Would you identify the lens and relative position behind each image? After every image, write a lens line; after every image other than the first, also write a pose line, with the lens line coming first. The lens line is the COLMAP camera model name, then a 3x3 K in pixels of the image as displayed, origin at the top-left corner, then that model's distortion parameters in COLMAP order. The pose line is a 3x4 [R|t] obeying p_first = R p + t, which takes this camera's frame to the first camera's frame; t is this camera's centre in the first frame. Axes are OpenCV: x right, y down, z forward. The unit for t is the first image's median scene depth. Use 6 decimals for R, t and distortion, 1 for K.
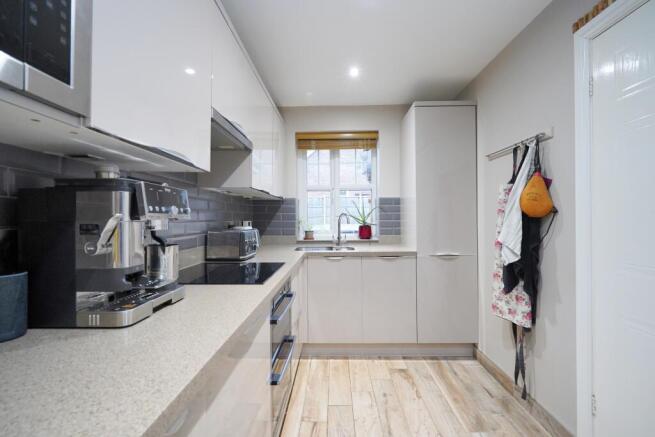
lens RADIAL K [[295.8, 0, 327.5], [0, 295.8, 218.3], [0, 0, 1]] dist [-0.005152, 0.003279]
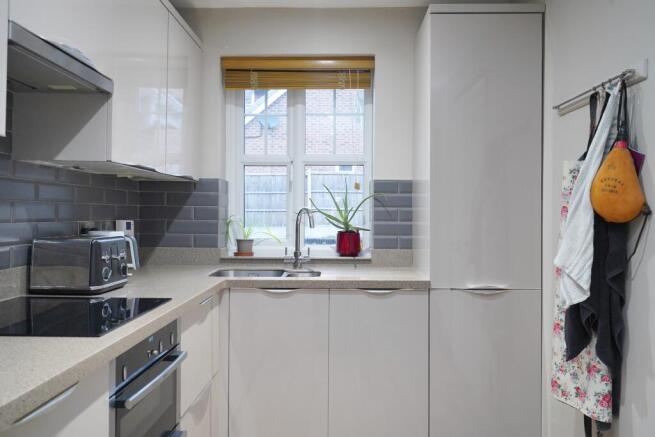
lens RADIAL K [[563.7, 0, 327.9], [0, 563.7, 217.2], [0, 0, 1]] dist [0.001741, 0.003396]
pose [[0.999911, 0.012953, 0.003110, 0.119454], [-0.012972, 0.999898, 0.005974, -0.009330], [-0.003033, -0.006014, 0.999977, -0.040331]]
